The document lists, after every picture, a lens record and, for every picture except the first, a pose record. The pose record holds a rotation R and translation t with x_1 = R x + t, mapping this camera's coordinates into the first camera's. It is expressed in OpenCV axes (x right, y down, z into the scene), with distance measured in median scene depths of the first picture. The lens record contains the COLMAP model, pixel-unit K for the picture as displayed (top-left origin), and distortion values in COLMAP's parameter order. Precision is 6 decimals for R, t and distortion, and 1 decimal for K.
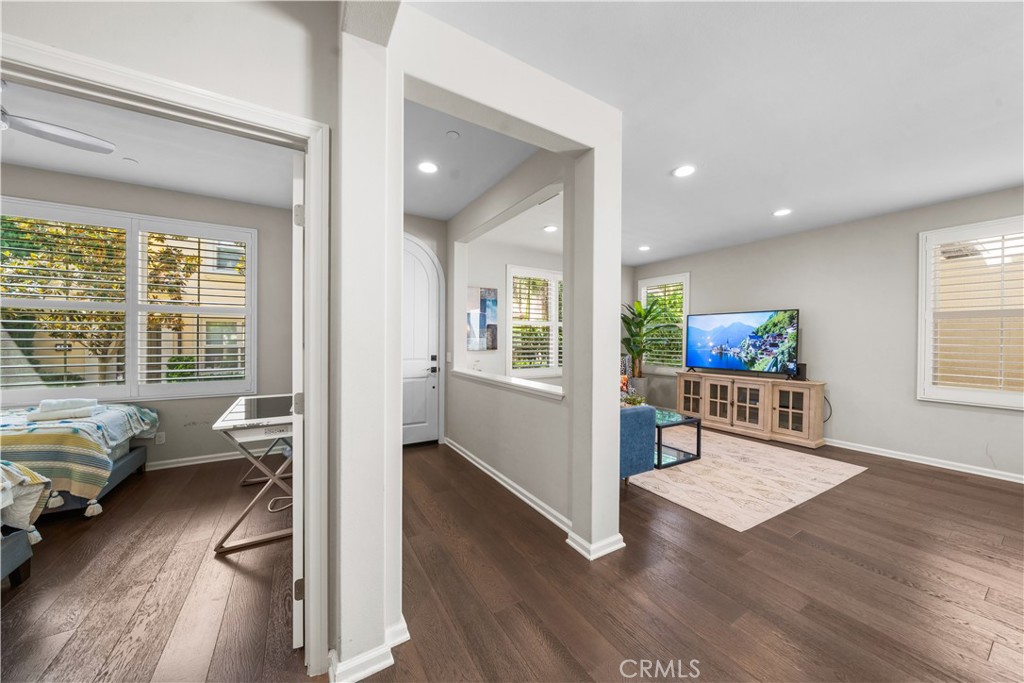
lens RADIAL K [[347.9, 0, 512.0], [0, 347.9, 341.5], [0, 0, 1]] dist [-0.004770, -0.000034]
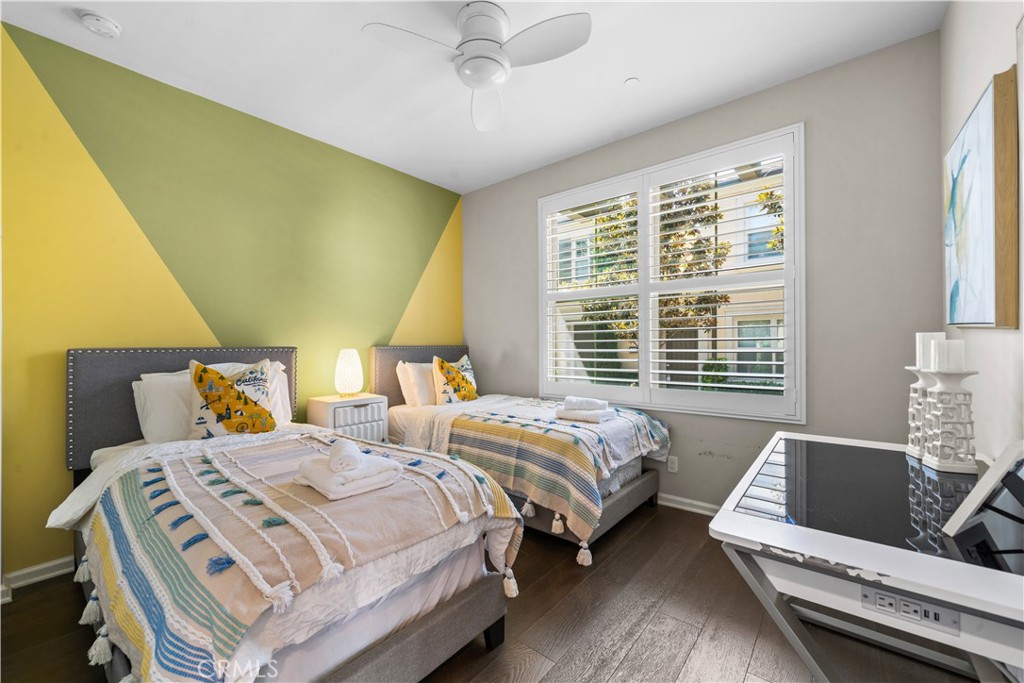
lens RADIAL K [[404.1, 0, 512.0], [0, 404.1, 341.5], [0, 0, 1]] dist [0.002006, 0.000055]
pose [[0.319202, -0.012684, -0.947602, -0.352947], [0.001891, 0.999917, -0.012748, 0.035296], [0.947685, 0.002277, 0.319199, 0.456895]]
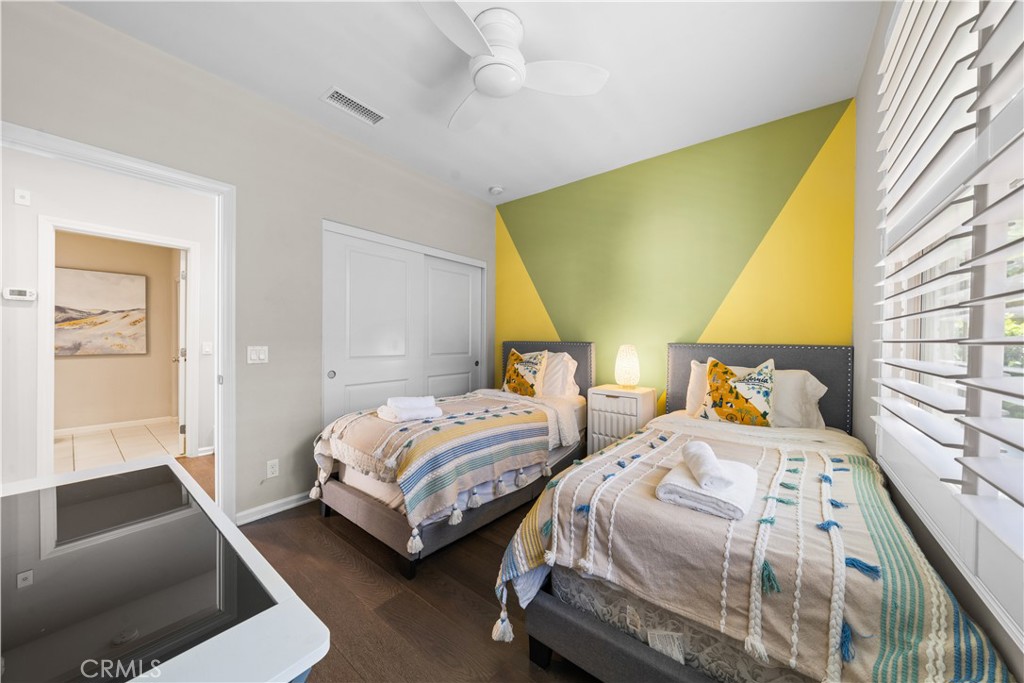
lens RADIAL K [[347.9, 0, 512.0], [0, 347.9, 341.5], [0, 0, 1]] dist [-0.004770, -0.000034]
pose [[-0.936815, -0.009357, -0.349699, -0.814992], [-0.014139, 0.999838, 0.011123, 0.023189], [0.349538, 0.015365, -0.936796, 1.192428]]
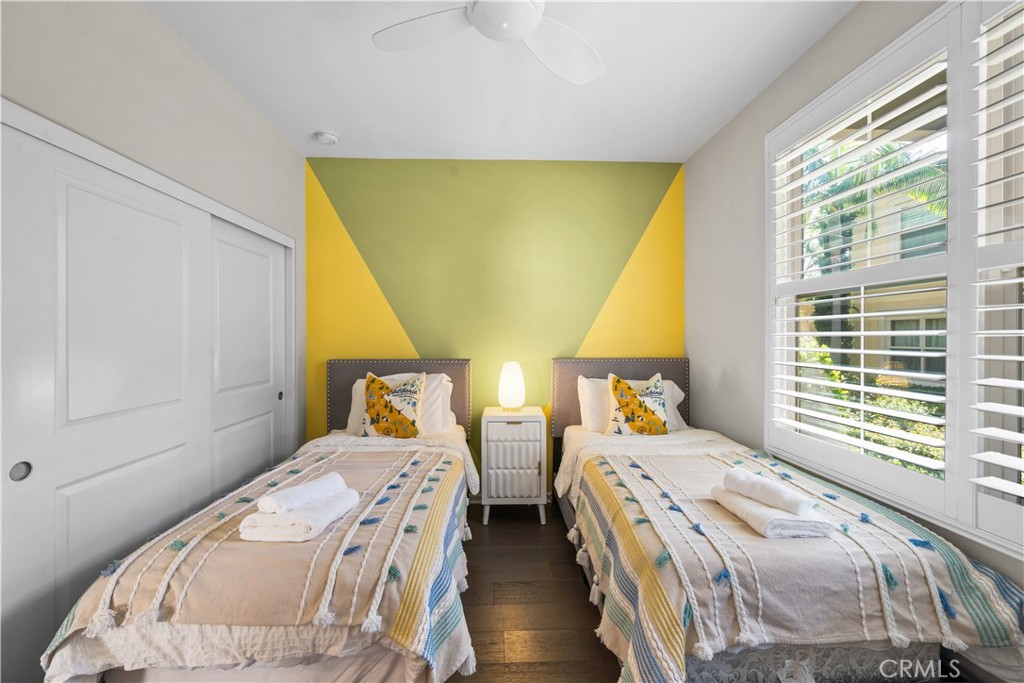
lens RADIAL K [[399.6, 0, 511.1], [0, 399.6, 336.9], [0, 0, 1]] dist [-0.001721, -0.000223]
pose [[-0.487556, -0.002895, -0.873087, -0.578011], [-0.005318, 0.999986, -0.000346, -0.022586], [0.873076, 0.004474, -0.487564, 0.867953]]
